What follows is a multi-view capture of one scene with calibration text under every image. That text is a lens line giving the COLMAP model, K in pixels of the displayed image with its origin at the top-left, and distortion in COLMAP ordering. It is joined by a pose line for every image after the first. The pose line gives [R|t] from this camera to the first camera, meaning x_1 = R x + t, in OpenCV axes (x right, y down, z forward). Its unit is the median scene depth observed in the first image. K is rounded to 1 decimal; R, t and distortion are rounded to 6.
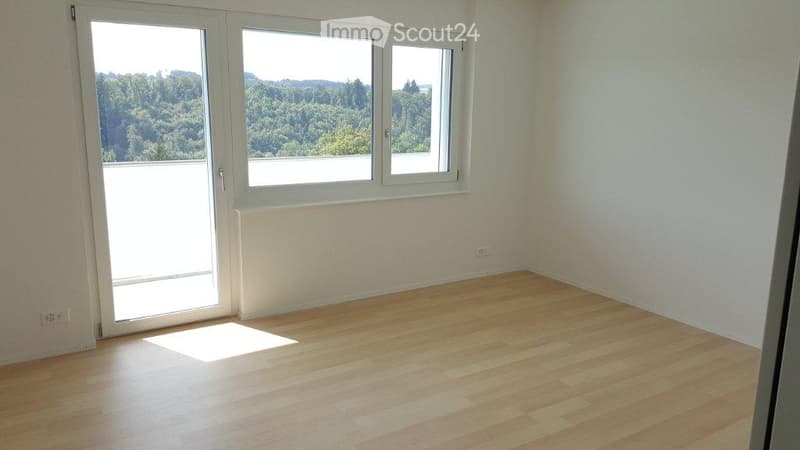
lens RADIAL K [[599.7, 0, 400.0], [0, 599.7, 225.0], [0, 0, 1]] dist [-0.007899, -0.002595]
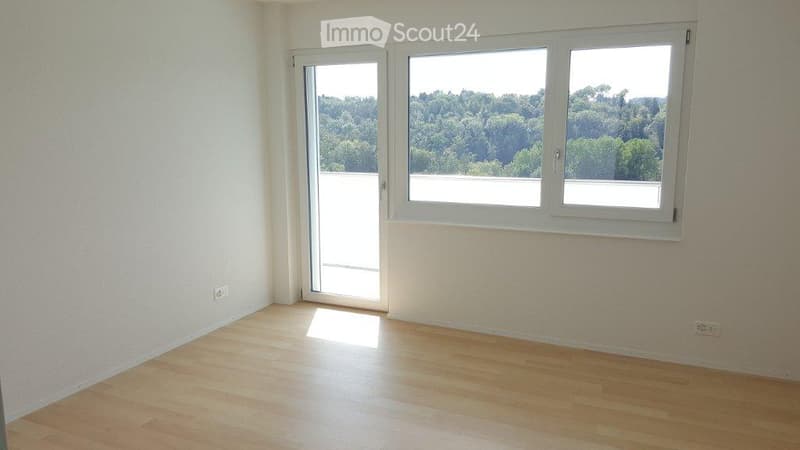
lens RADIAL K [[555.4, 0, 400.0], [0, 555.4, 225.0], [0, 0, 1]] dist [0.007782, 0.000815]
pose [[0.538458, 0.122380, -0.833718, 0.585933], [-0.151355, 0.987353, 0.047179, -0.064448], [0.828948, 0.100784, 0.550171, 0.436078]]
